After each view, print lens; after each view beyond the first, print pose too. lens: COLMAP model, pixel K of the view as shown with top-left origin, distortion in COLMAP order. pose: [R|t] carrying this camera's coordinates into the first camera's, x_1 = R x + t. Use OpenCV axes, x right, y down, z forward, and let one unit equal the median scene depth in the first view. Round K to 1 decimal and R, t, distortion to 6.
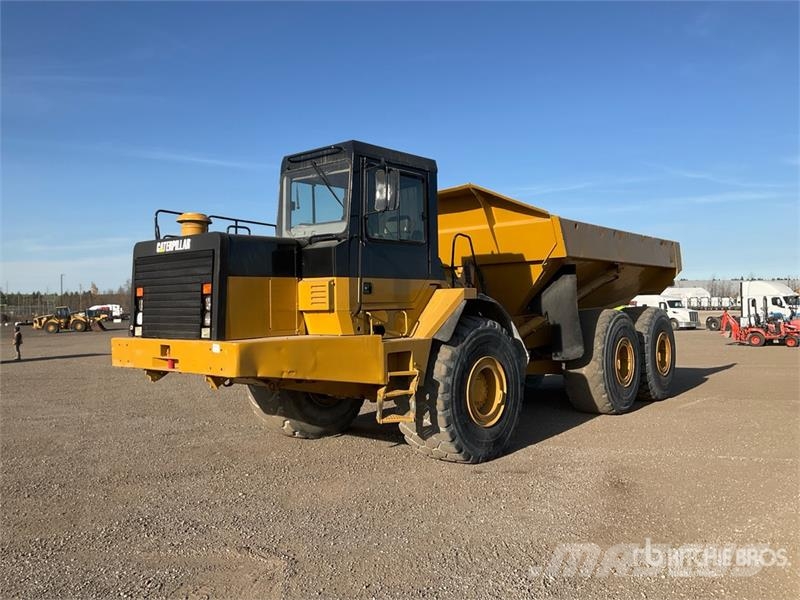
lens RADIAL K [[659.3, 0, 401.2], [0, 659.3, 297.8], [0, 0, 1]] dist [0.103716, -0.197612]
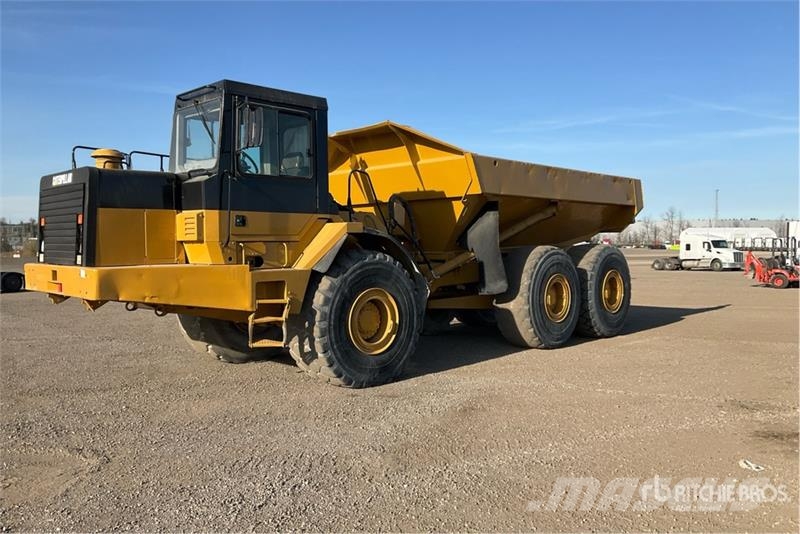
lens RADIAL K [[655.4, 0, 400.0], [0, 655.4, 267.0], [0, 0, 1]] dist [0.054717, -0.004012]
pose [[0.995815, 0.017101, -0.089781, 0.259212], [-0.012656, 0.998677, 0.049840, 0.003199], [0.090514, -0.048495, 0.994714, -0.027635]]
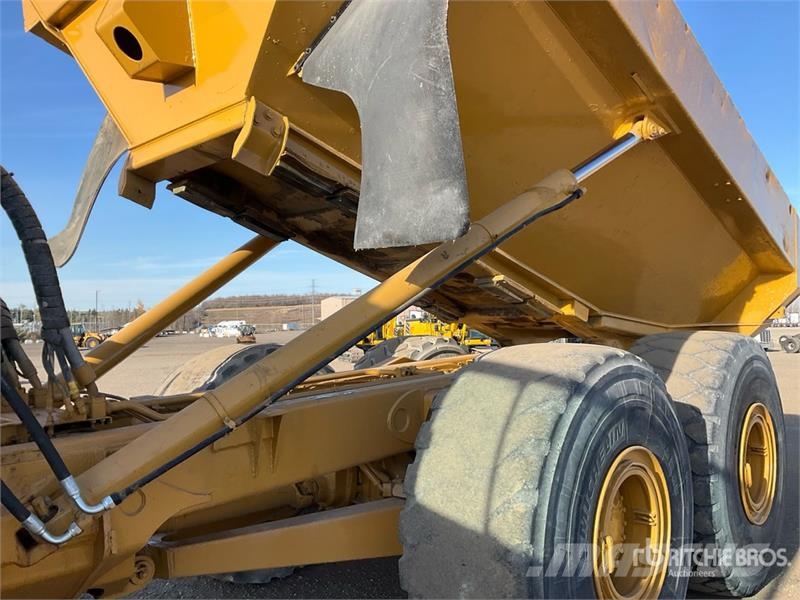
lens RADIAL K [[659.3, 0, 401.2], [0, 659.3, 297.8], [0, 0, 1]] dist [0.103716, -0.197612]
pose [[0.997037, -0.002617, -0.076885, 0.362323], [0.000733, 0.999699, -0.024524, 0.004538], [0.076926, 0.024395, 0.996738, 0.989840]]
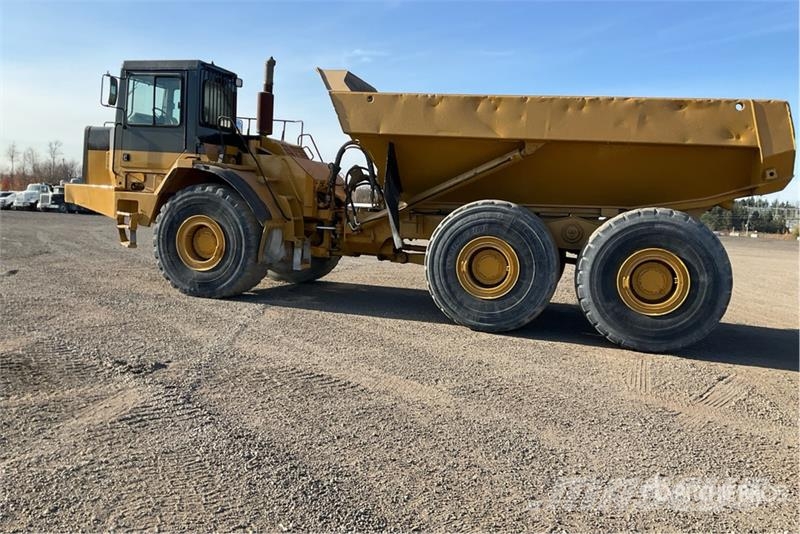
lens RADIAL K [[655.4, 0, 400.0], [0, 655.4, 267.0], [0, 0, 1]] dist [0.054717, -0.004012]
pose [[0.398995, 0.125378, -0.908341, 1.400312], [-0.064220, 0.991996, 0.108716, 0.026046], [0.914702, 0.014957, 0.403853, 0.831494]]
